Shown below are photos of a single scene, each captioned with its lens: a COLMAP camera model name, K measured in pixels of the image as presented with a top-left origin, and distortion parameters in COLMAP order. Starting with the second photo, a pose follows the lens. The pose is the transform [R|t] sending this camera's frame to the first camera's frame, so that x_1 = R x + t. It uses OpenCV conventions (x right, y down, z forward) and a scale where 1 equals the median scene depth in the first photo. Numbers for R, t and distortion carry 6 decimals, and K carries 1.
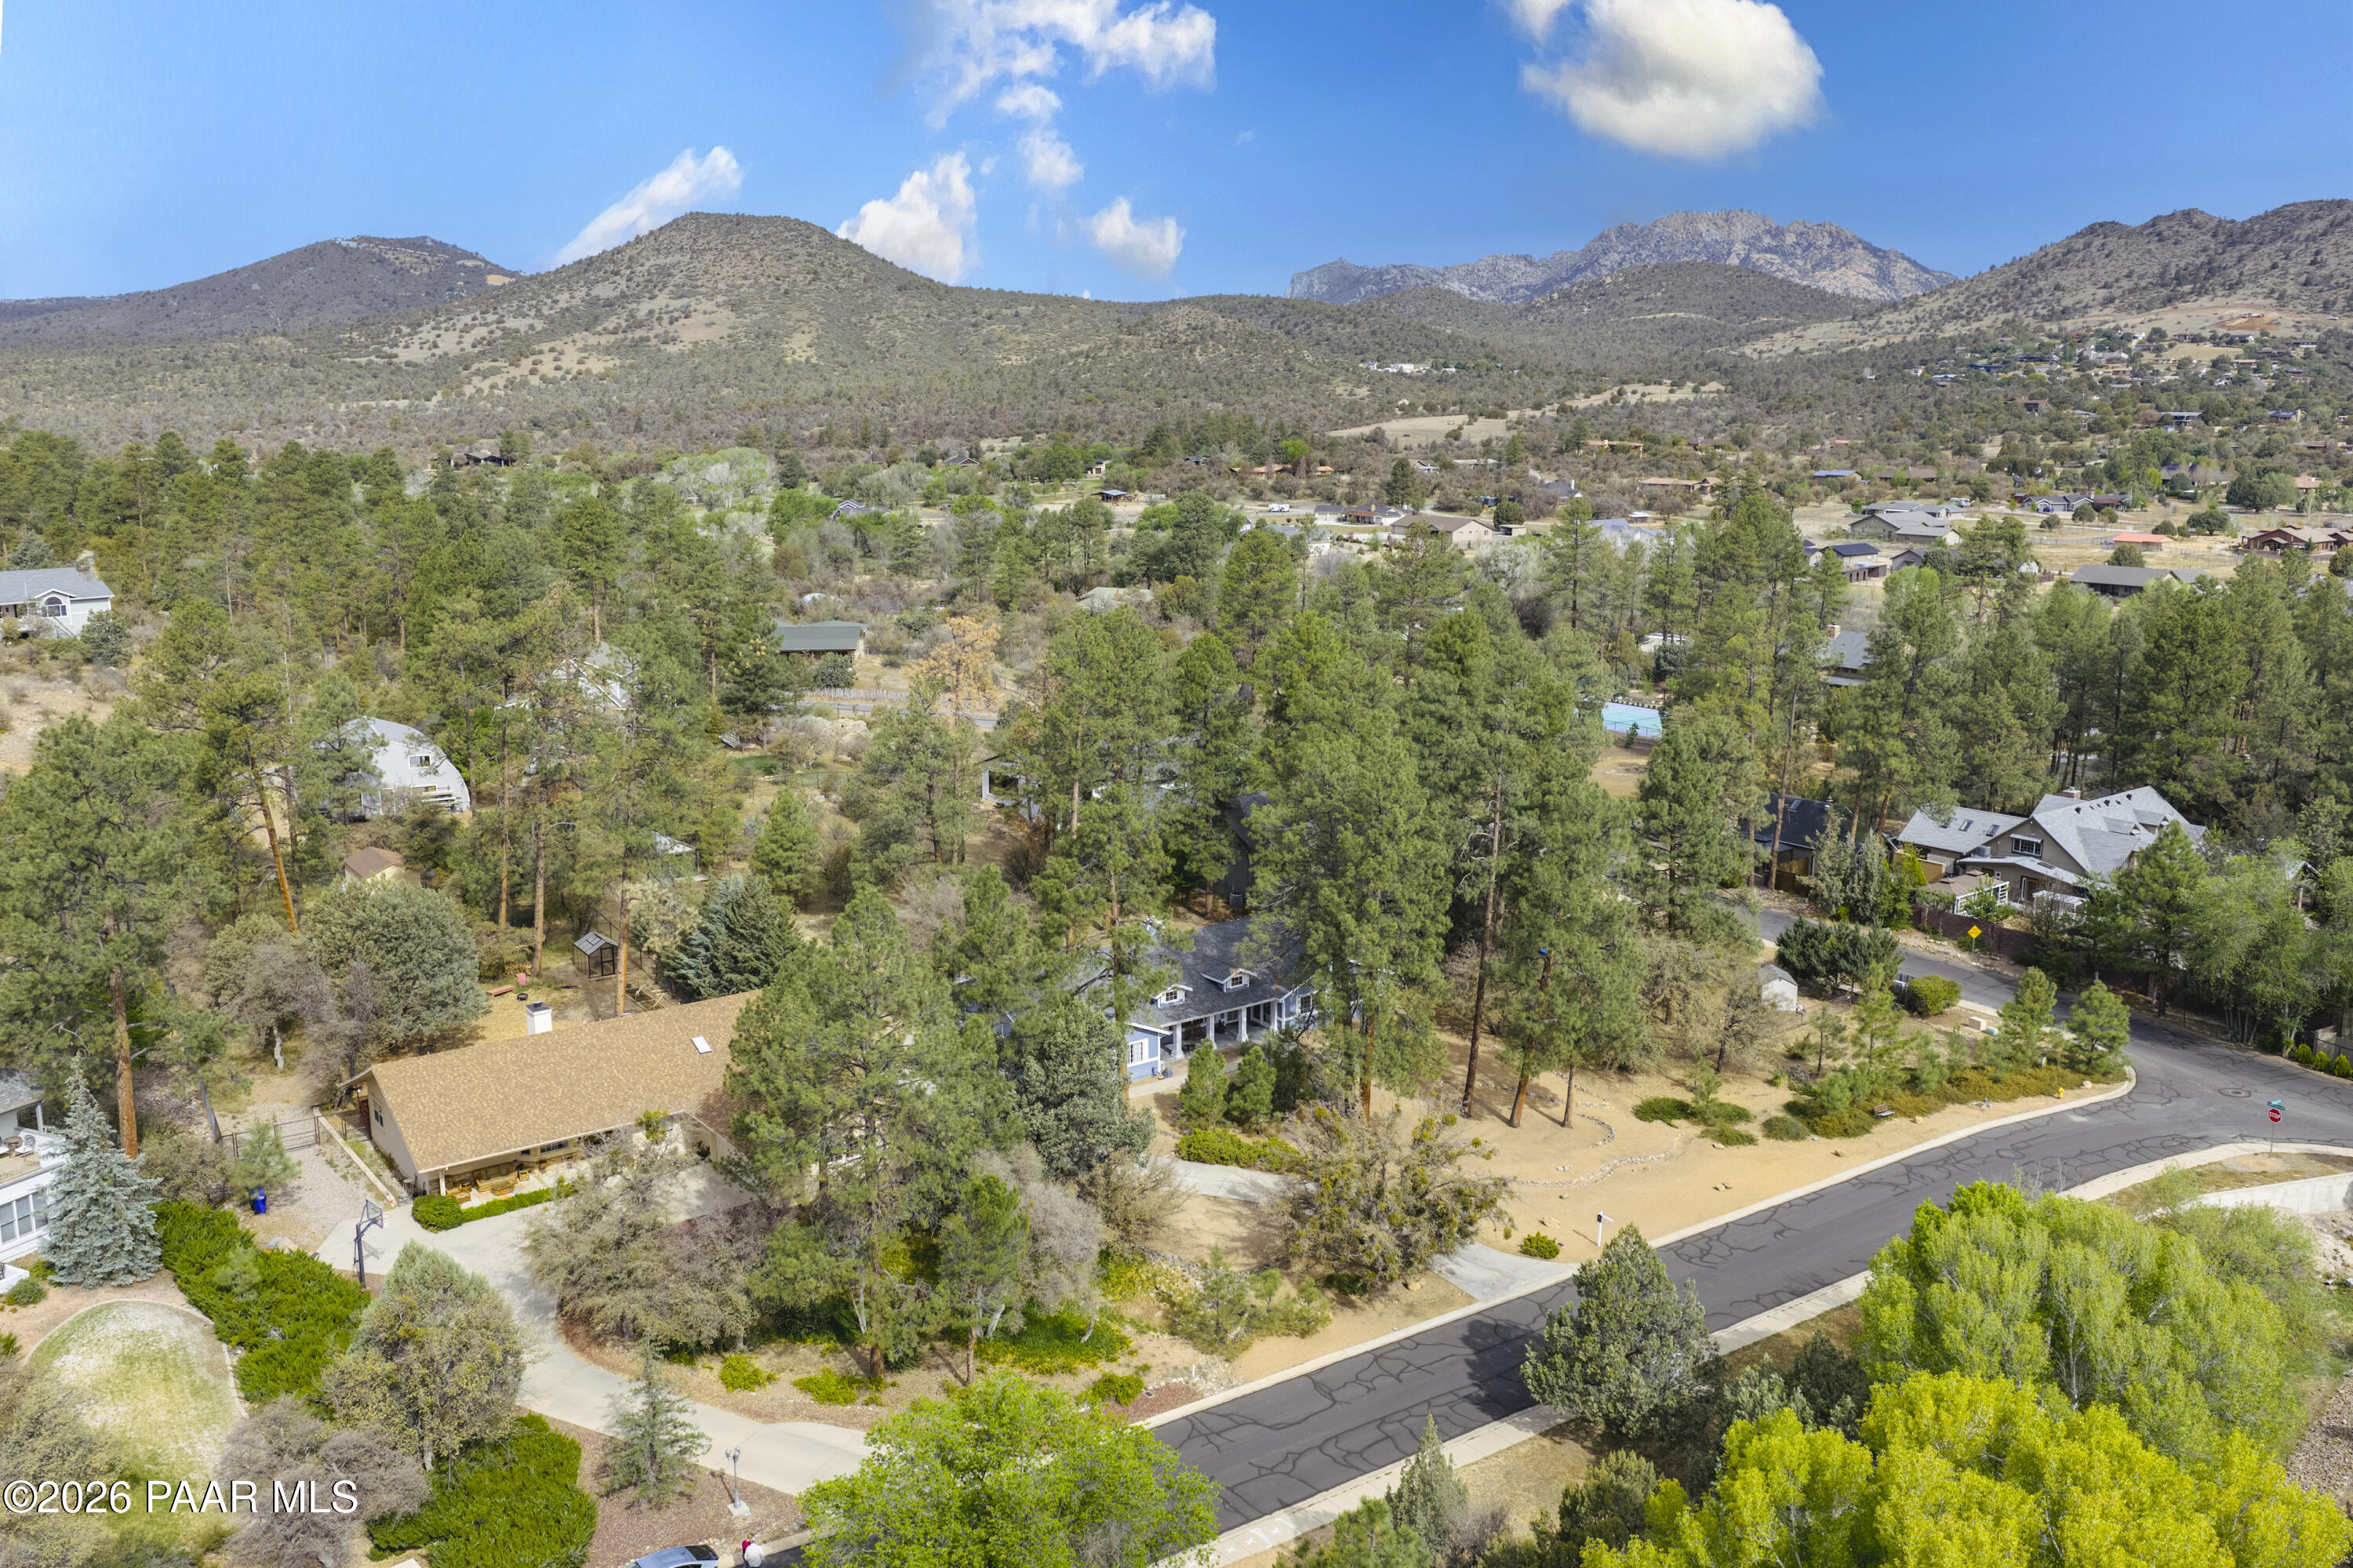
lens RADIAL K [[1964.6, 0, 1176.5], [0, 1964.6, 784.0], [0, 0, 1]] dist [0.000564, -0.005287]
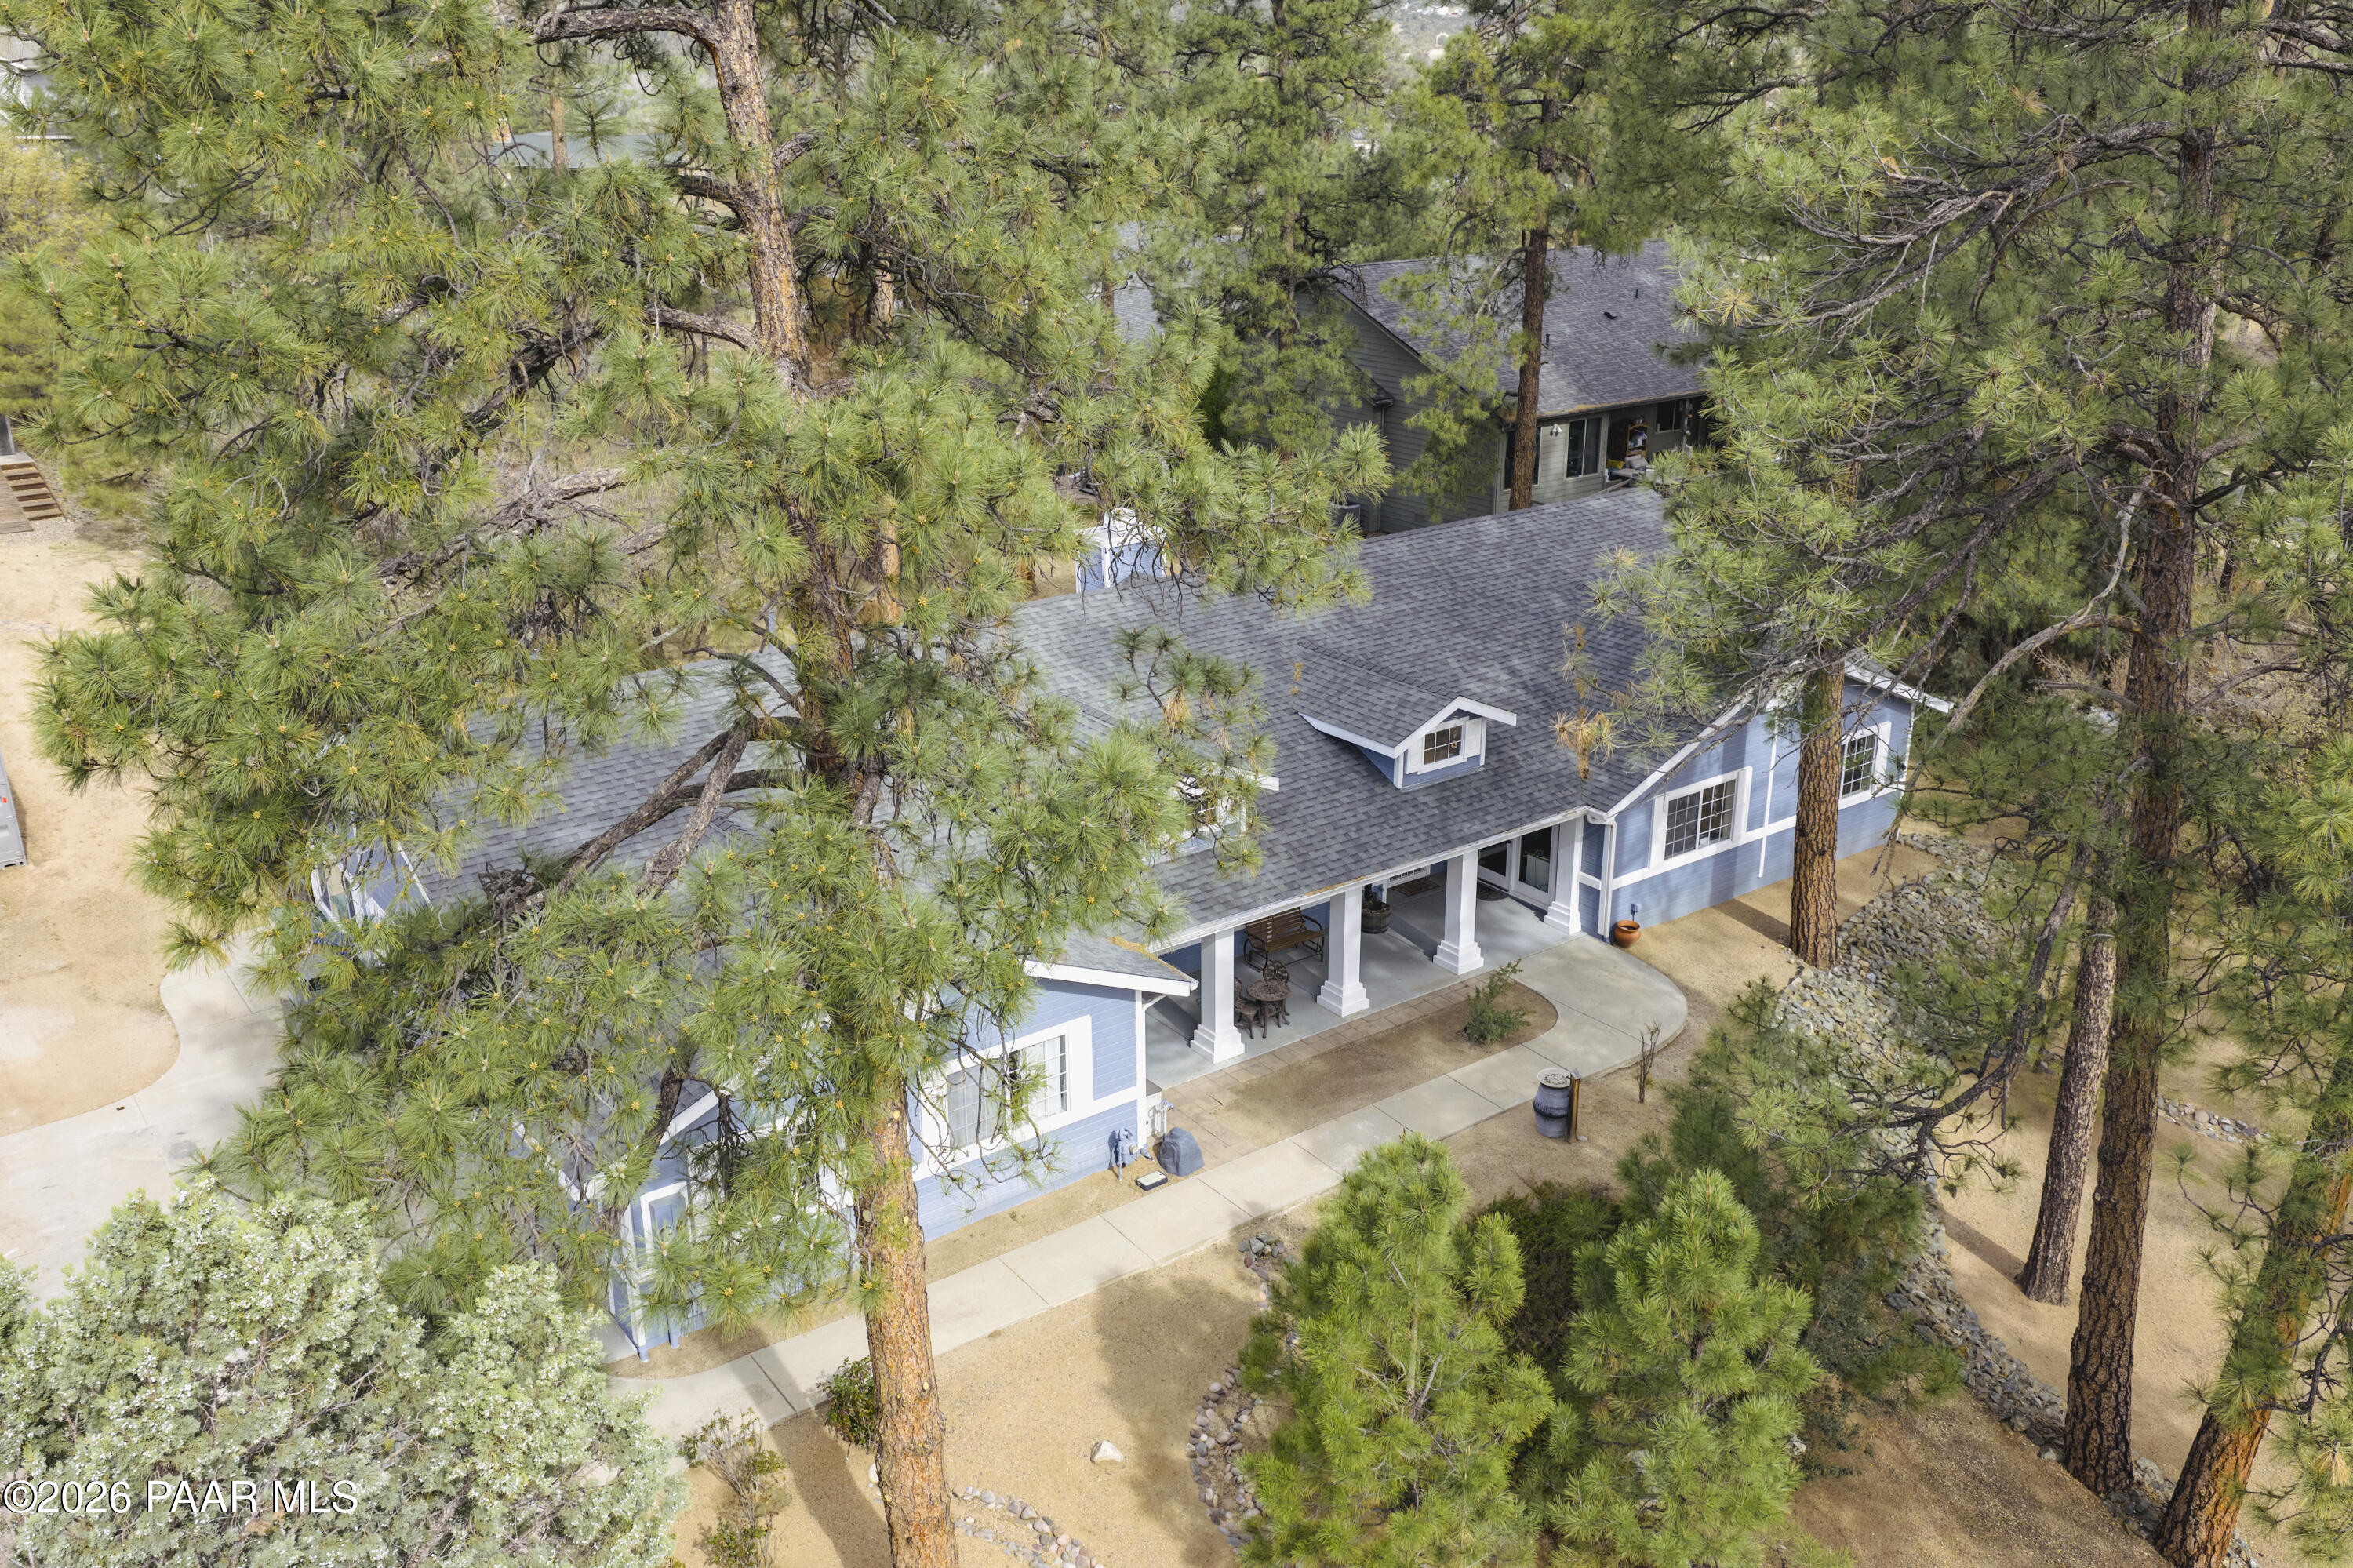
lens RADIAL K [[1964.6, 0, 1176.5], [0, 1964.6, 784.0], [0, 0, 1]] dist [0.000564, -0.005287]
pose [[0.999958, -0.004942, -0.007729, -0.002757], [0.006061, 0.988336, 0.152171, 0.065986], [0.006887, -0.152212, 0.988324, 0.746003]]
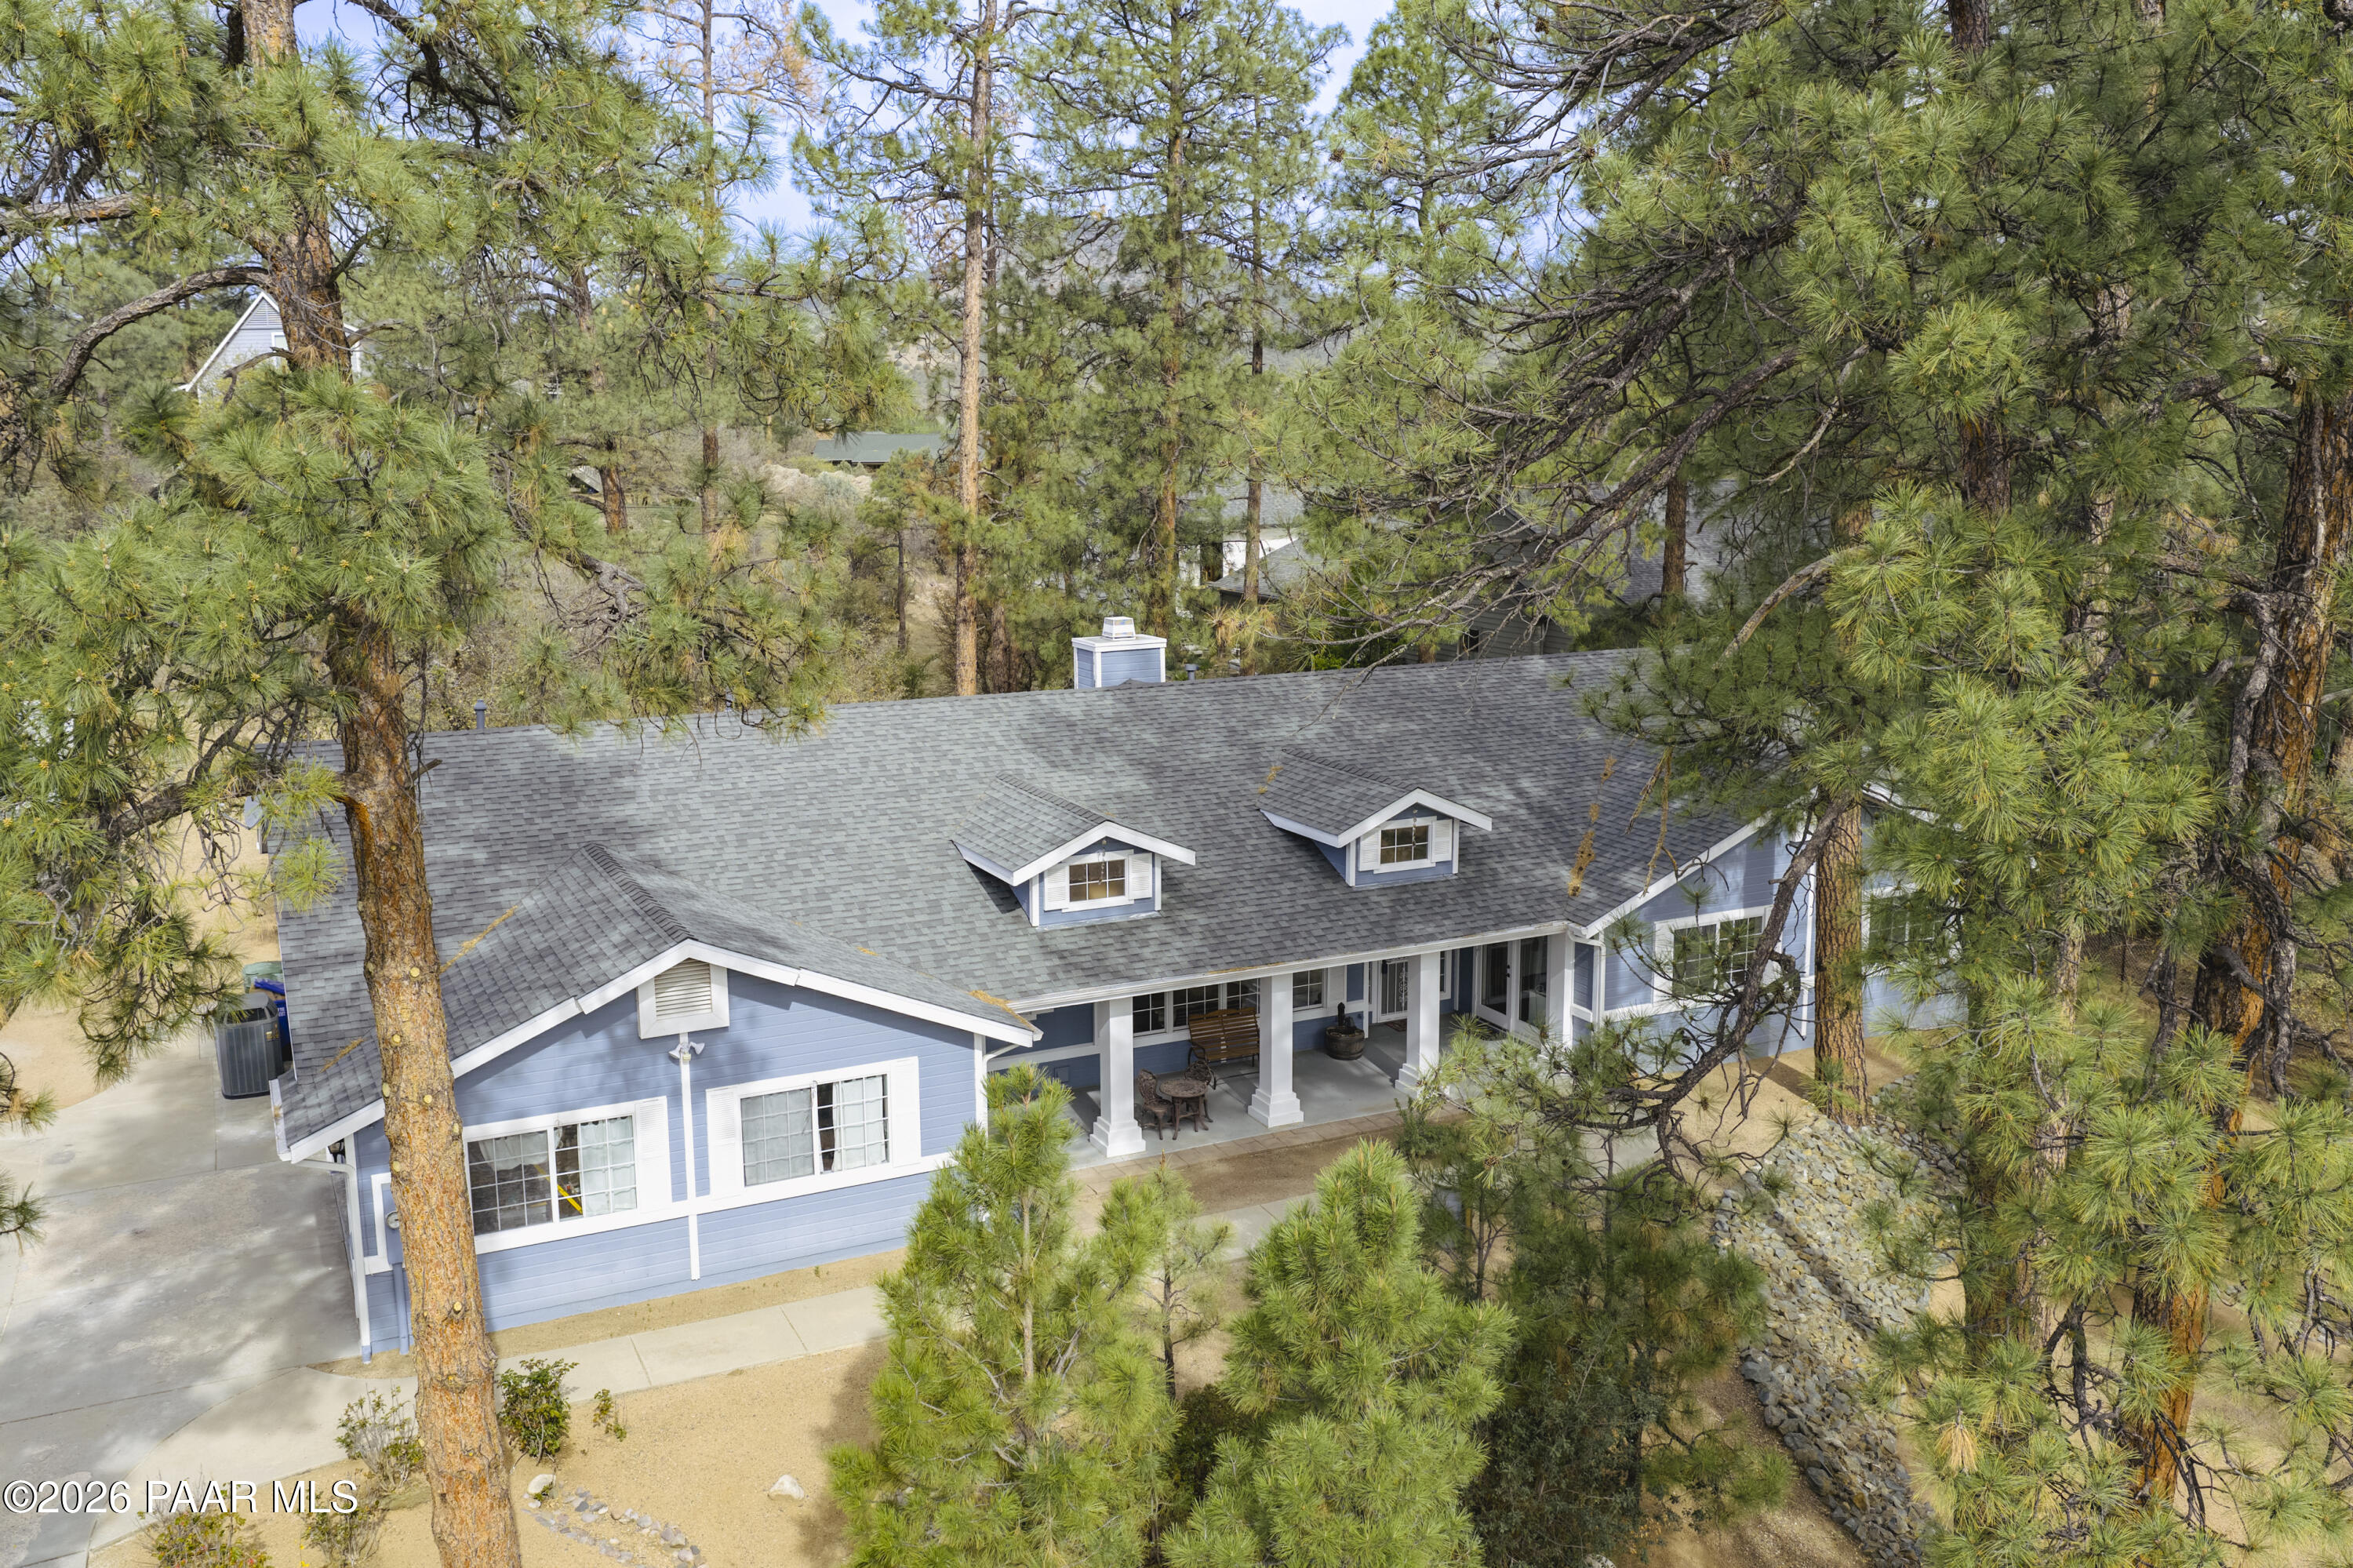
lens RADIAL K [[1964.6, 0, 1176.5], [0, 1964.6, 784.0], [0, 0, 1]] dist [0.000564, -0.005287]
pose [[0.983757, 0.027593, -0.177370, 0.045874], [-0.030344, 0.999457, -0.012814, 0.097489], [0.176920, 0.017988, 0.984061, 0.762499]]
